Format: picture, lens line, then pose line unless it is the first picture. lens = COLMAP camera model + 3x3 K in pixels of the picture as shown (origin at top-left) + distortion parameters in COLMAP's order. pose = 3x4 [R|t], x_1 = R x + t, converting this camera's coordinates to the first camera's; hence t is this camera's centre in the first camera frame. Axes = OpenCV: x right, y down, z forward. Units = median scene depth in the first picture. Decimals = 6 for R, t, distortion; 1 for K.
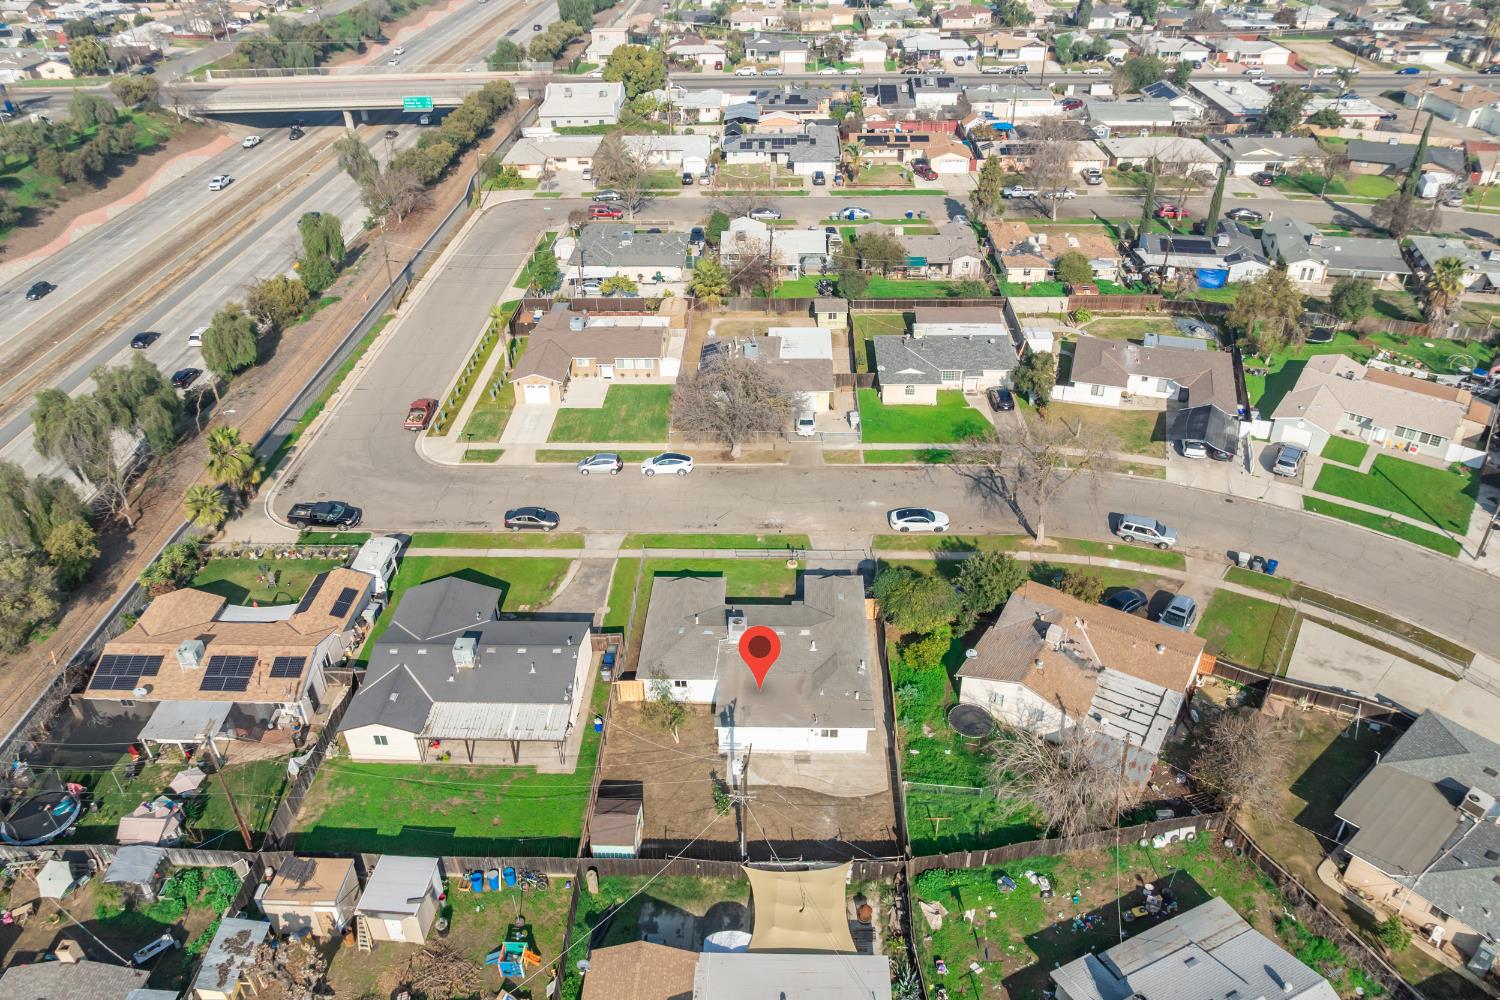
lens RADIAL K [[1050.7, 0, 750.0], [0, 1050.7, 500.0], [0, 0, 1]] dist [-0.008551, -0.051162]
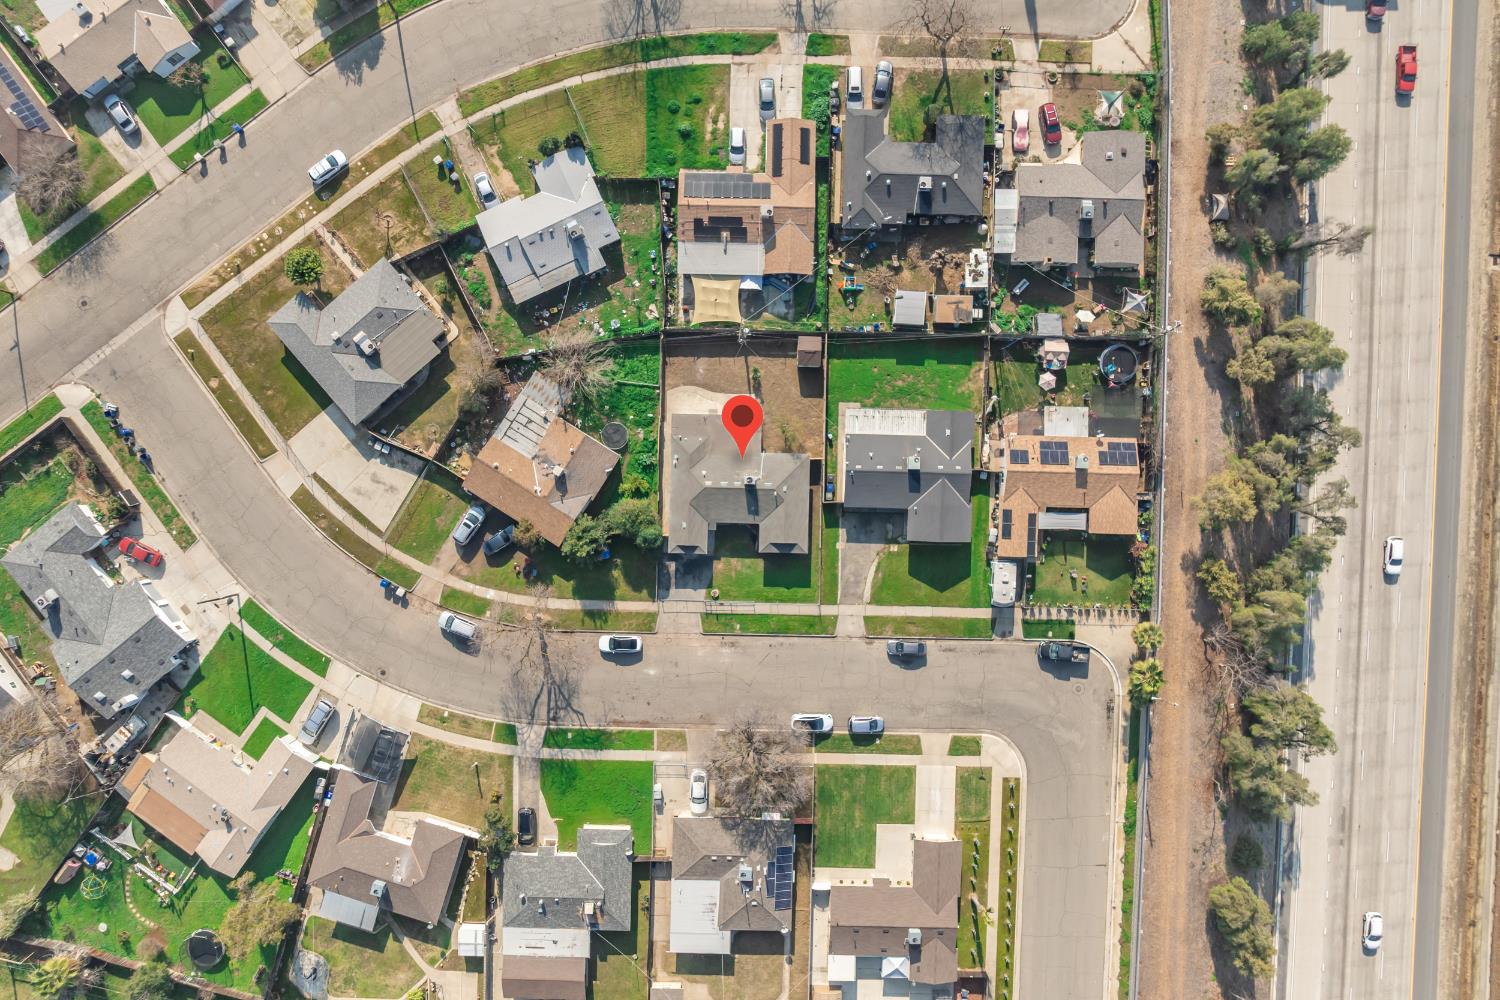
lens RADIAL K [[1050.7, 0, 750.0], [0, 1050.7, 500.0], [0, 0, 1]] dist [-0.008551, -0.051162]
pose [[-0.999858, 0.010973, 0.012779, -0.031292], [0.004137, -0.575469, 0.817813, -1.182429], [0.016327, 0.817750, 0.575342, 0.081559]]
